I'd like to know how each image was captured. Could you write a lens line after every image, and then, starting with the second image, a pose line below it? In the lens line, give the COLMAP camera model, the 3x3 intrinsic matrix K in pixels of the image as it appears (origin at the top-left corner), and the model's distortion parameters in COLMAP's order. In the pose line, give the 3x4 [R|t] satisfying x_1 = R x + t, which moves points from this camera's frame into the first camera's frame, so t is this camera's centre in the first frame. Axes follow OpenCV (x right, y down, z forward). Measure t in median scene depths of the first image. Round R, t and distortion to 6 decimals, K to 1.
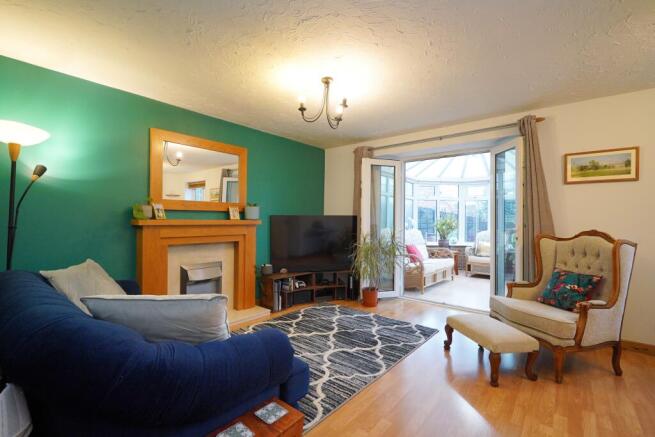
lens RADIAL K [[295.8, 0, 327.6], [0, 295.8, 216.7], [0, 0, 1]] dist [-0.005152, 0.003279]
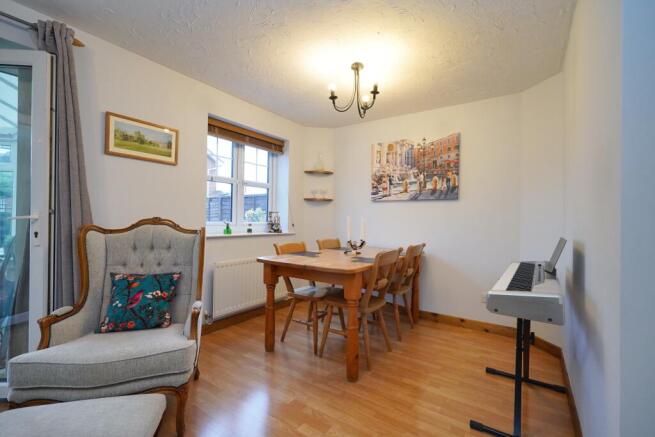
lens RADIAL K [[295.8, 0, 329.8], [0, 295.8, 217.0], [0, 0, 1]] dist [-0.005152, 0.003279]
pose [[-0.082372, 0.001283, 0.996601, 0.051055], [-0.021931, 0.999755, -0.003100, 0.032931], [-0.996360, -0.022112, -0.082324, 0.526867]]
